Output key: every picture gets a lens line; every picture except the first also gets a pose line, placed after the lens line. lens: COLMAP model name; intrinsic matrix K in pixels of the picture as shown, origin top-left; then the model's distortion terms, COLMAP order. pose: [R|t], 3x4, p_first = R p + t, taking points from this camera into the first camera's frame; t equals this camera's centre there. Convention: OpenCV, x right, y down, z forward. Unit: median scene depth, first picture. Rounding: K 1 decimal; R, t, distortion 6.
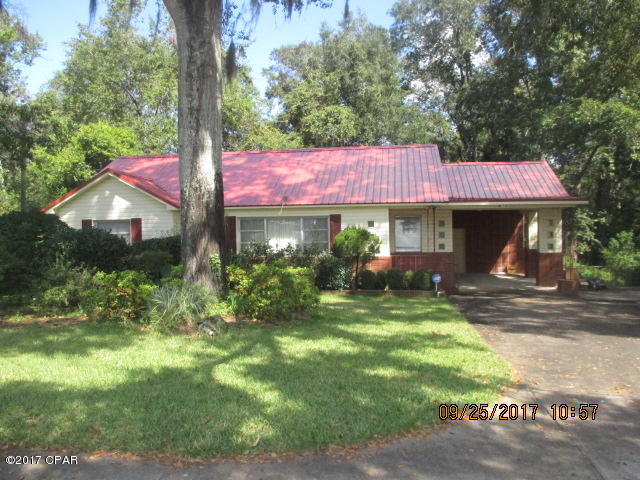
lens RADIAL K [[527.7, 0, 319.9], [0, 527.7, 243.0], [0, 0, 1]] dist [-0.044821, 0.021356]
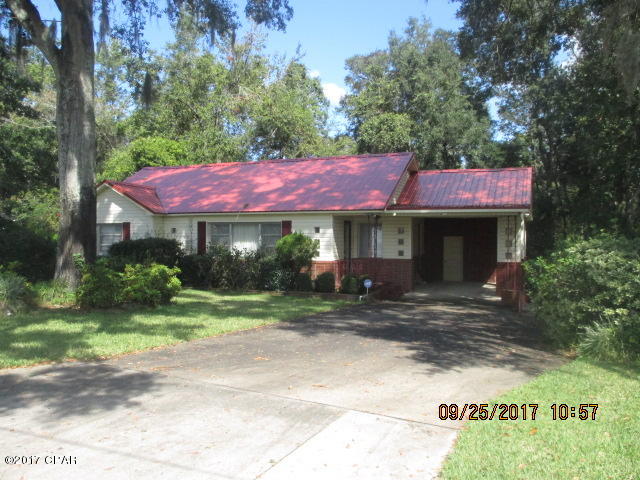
lens RADIAL K [[527.7, 0, 332.7], [0, 527.7, 246.1], [0, 0, 1]] dist [-0.044821, 0.021356]
pose [[0.975519, 0.021449, -0.218866, 0.349301], [-0.021927, 0.999760, 0.000246, -0.004454], [0.218819, 0.004559, 0.975755, -0.033897]]
